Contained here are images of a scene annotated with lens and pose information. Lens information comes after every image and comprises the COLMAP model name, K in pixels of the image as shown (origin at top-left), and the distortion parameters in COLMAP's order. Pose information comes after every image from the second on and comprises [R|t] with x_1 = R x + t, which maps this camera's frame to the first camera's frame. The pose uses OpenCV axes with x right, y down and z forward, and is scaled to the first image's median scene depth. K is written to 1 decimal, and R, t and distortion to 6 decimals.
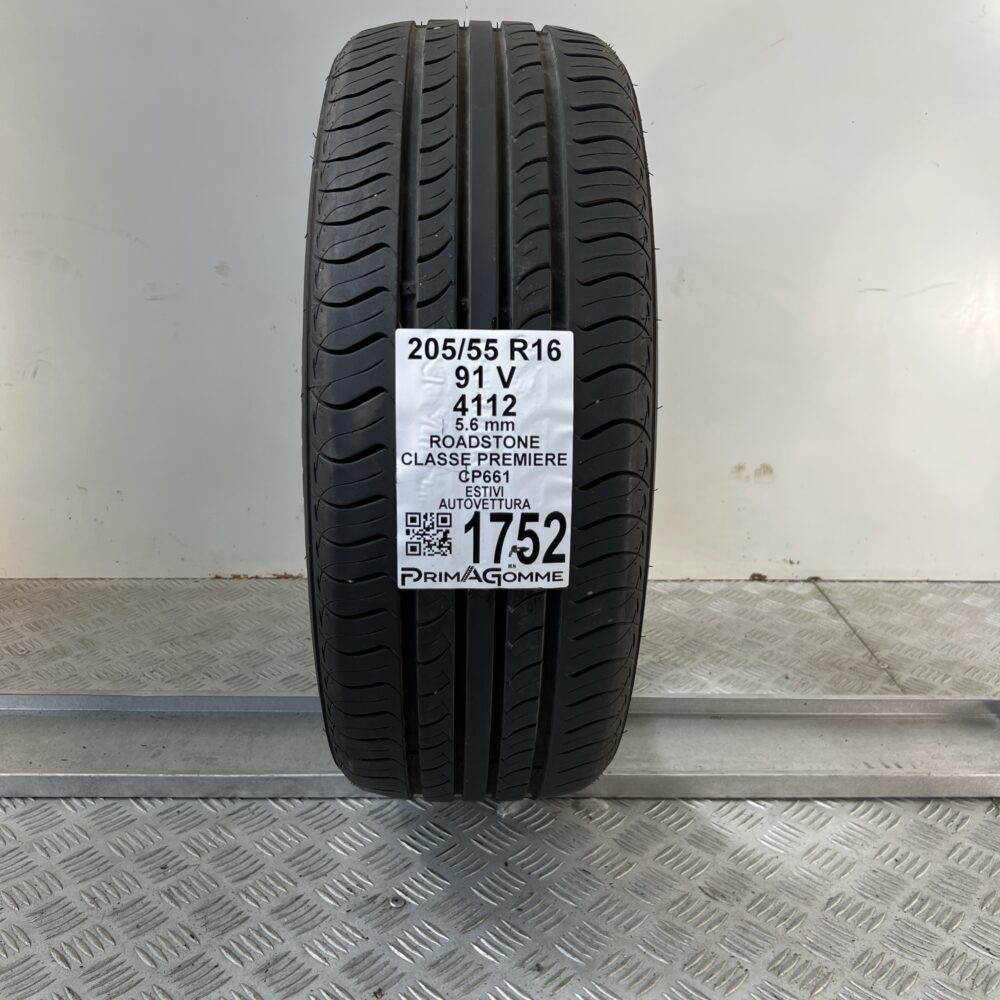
lens RADIAL K [[1010.7, 0, 500.0], [0, 1010.7, 500.0], [0, 0, 1]] dist [0.004020, -0.025422]
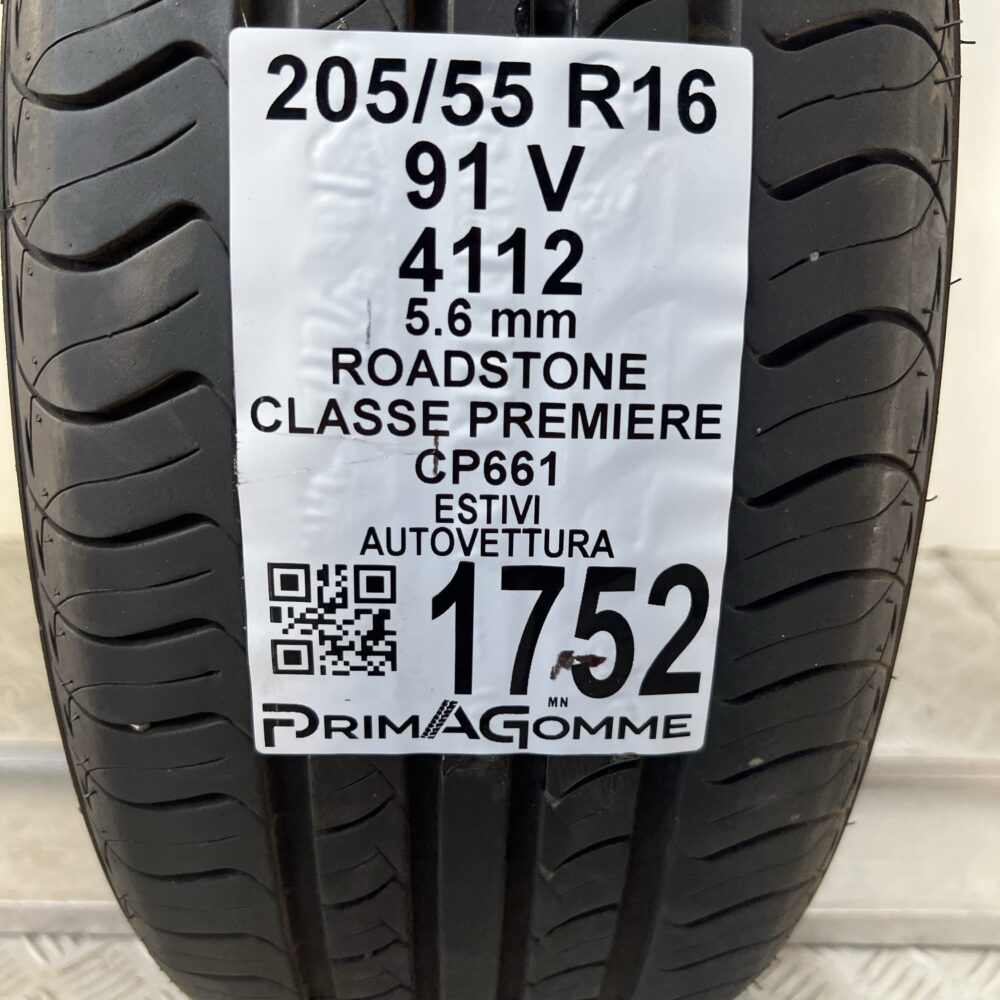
lens RADIAL K [[1010.7, 0, 500.0], [0, 1010.7, 500.0], [0, 0, 1]] dist [0.004020, -0.025422]
pose [[0.999832, 0.015742, -0.009336, -0.007602], [-0.014869, 0.996082, 0.087179, -0.042822], [0.010672, -0.087025, 0.996149, 0.646741]]
